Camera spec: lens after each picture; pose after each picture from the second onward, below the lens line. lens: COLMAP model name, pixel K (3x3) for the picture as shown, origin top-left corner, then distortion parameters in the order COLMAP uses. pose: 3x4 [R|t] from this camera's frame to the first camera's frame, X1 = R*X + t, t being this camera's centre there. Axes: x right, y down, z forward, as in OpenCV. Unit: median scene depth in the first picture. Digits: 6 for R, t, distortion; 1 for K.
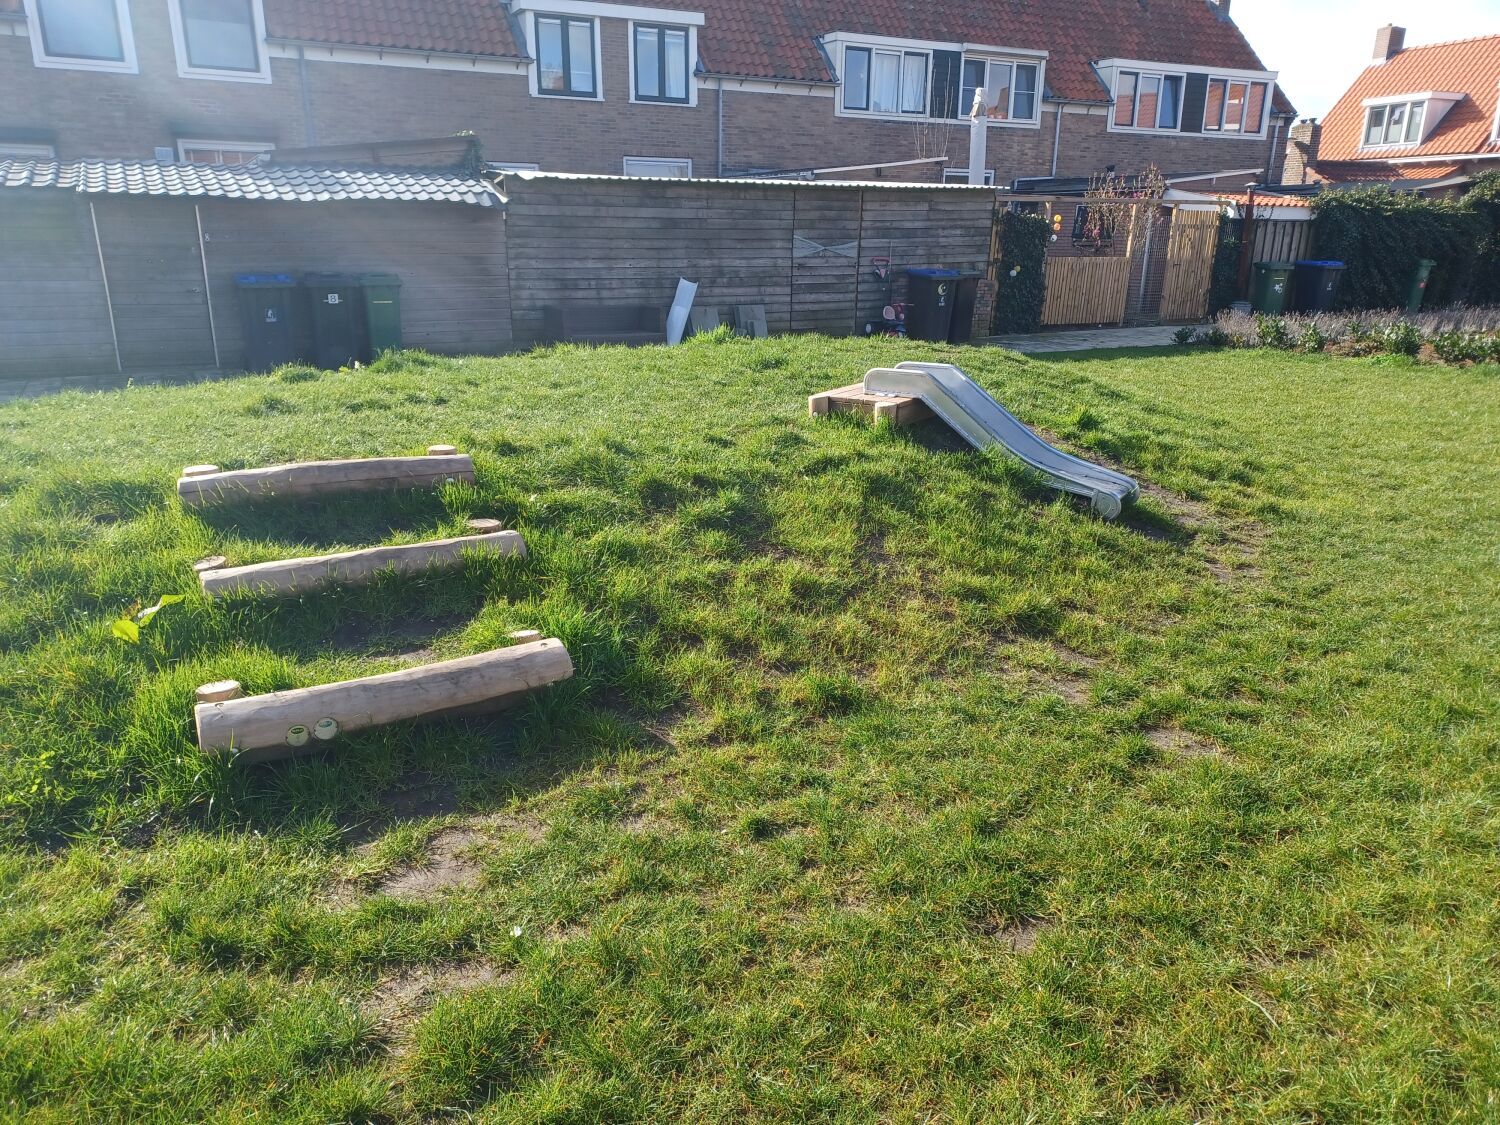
lens RADIAL K [[1073.4, 0, 750.4], [0, 1073.4, 582.0], [0, 0, 1]] dist [0.014273, 0.007566]
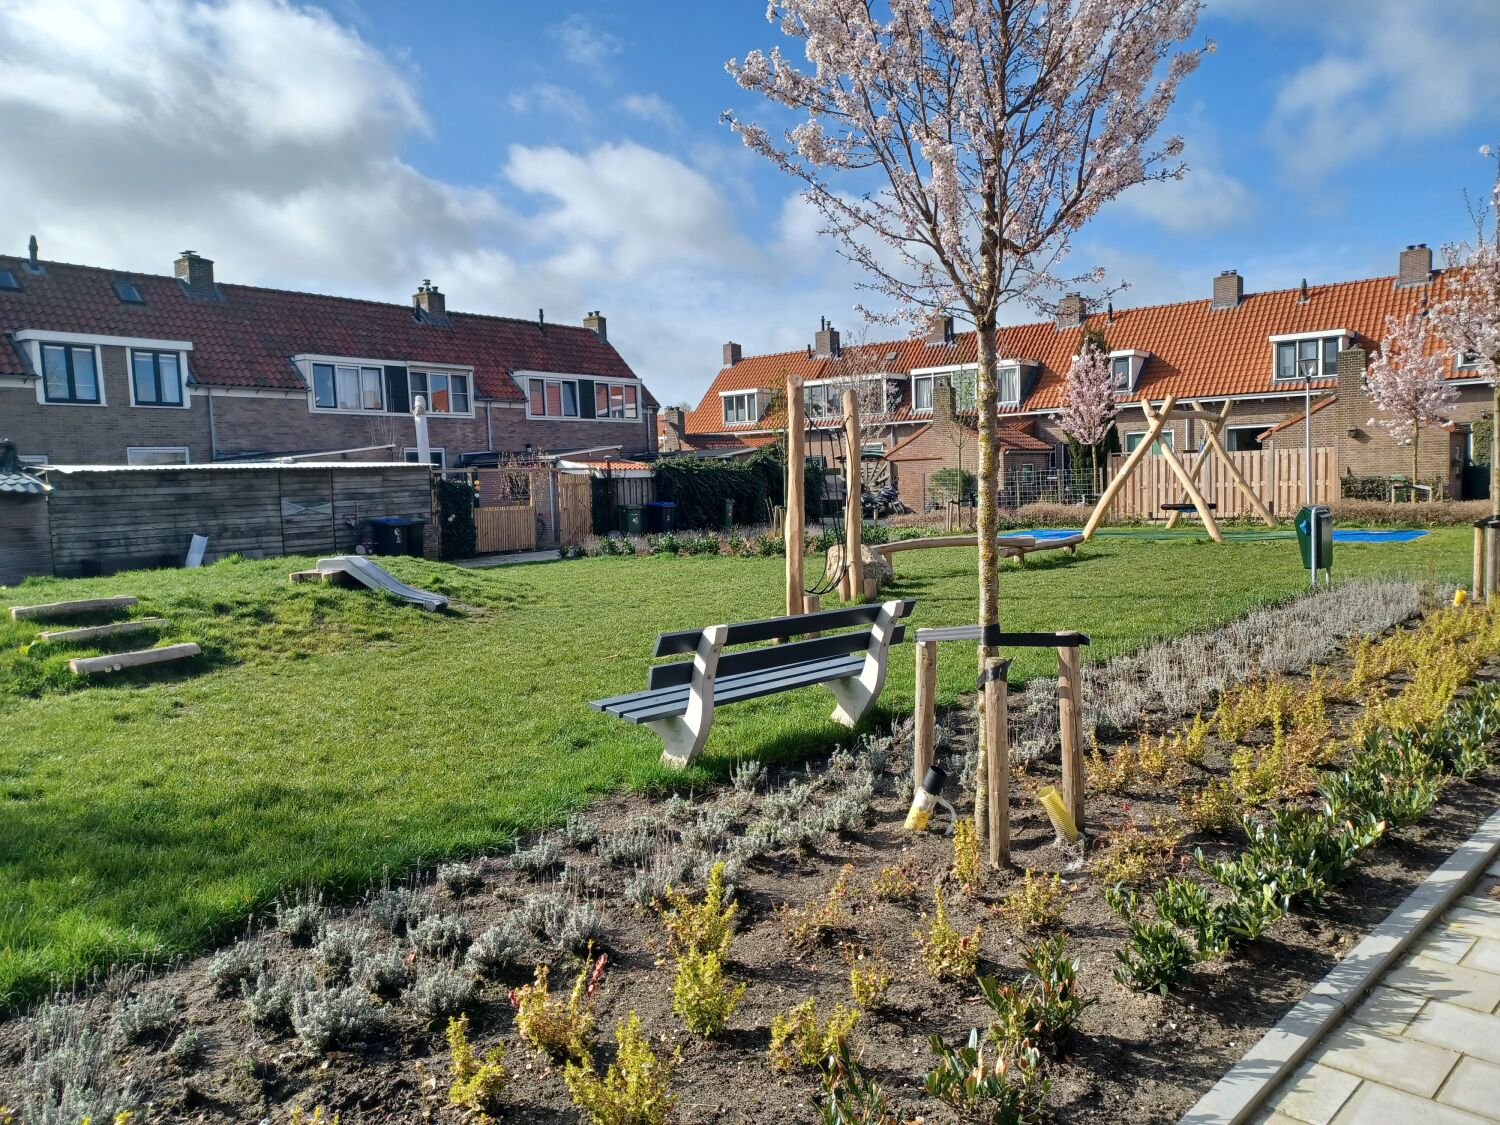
lens RADIAL K [[1073.4, 0, 757.1], [0, 1073.4, 577.1], [0, 0, 1]] dist [0.014273, 0.007566]
pose [[0.900886, -0.075800, 0.427386, -0.007518], [0.171749, 0.966525, -0.190608, 0.131353], [-0.398631, 0.245119, 0.883748, -0.413494]]
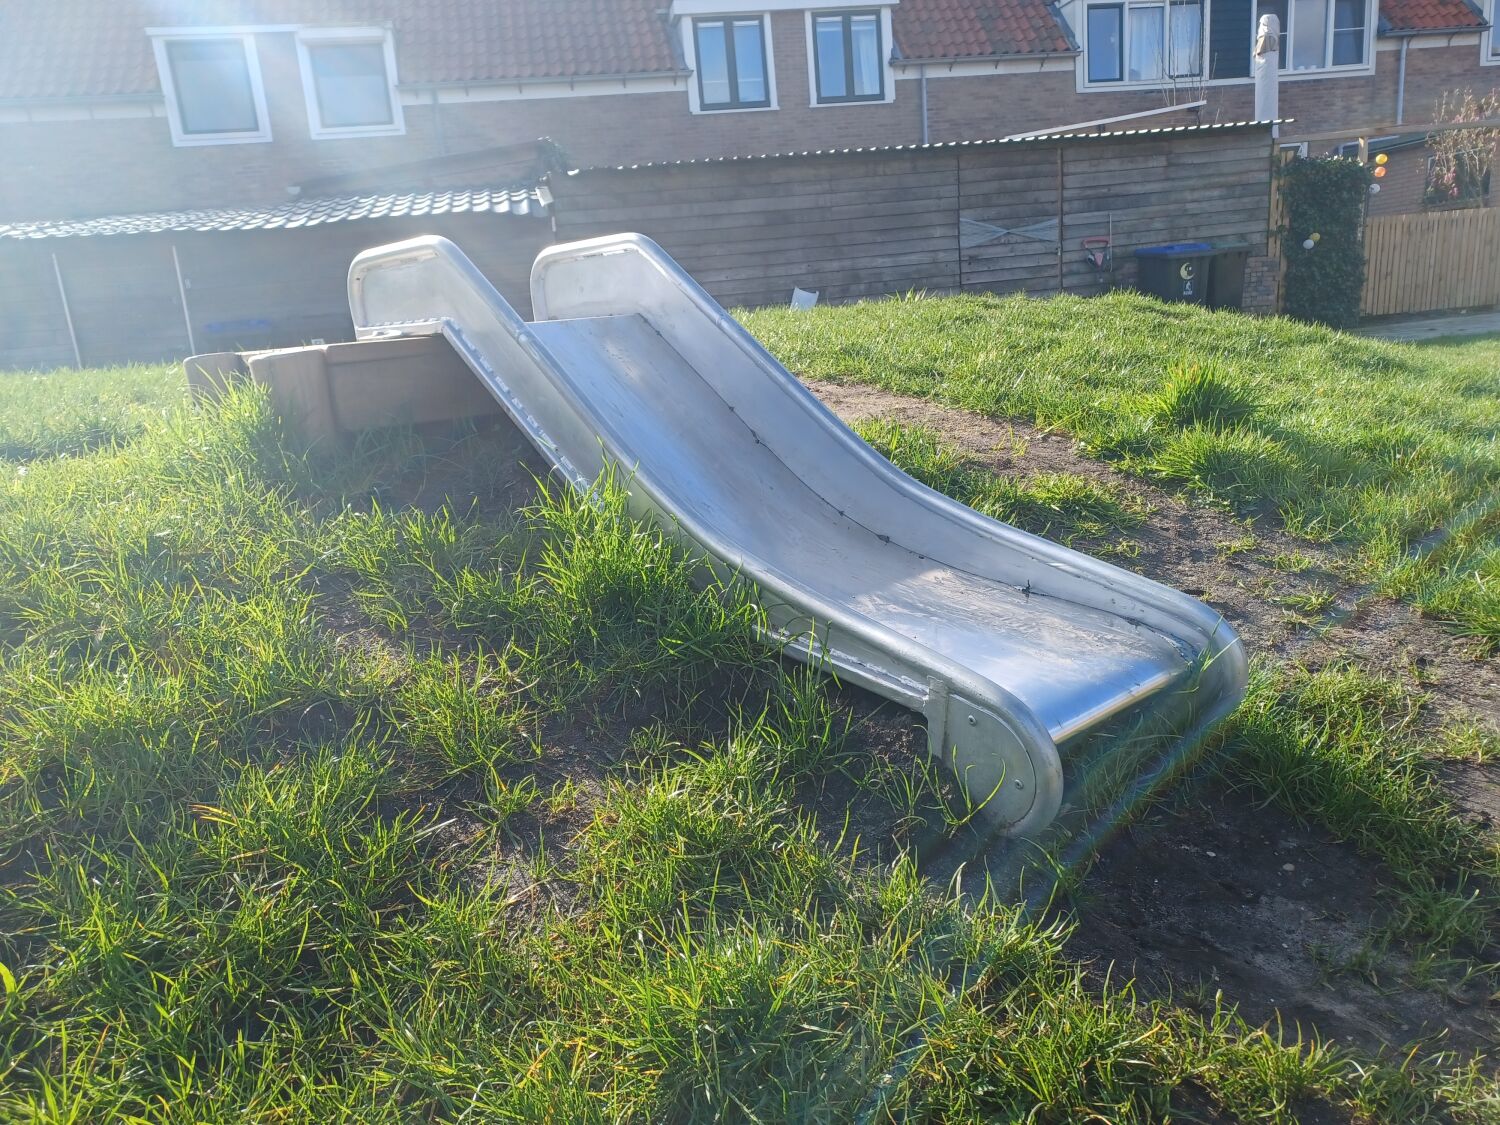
lens RADIAL K [[1073.4, 0, 757.5], [0, 1073.4, 573.4], [0, 0, 1]] dist [0.014273, 0.007566]
pose [[0.954999, -0.020793, -0.295880, 0.103937], [0.000914, 0.997741, -0.067165, -0.027582], [0.296609, 0.063872, 0.952861, 0.238593]]
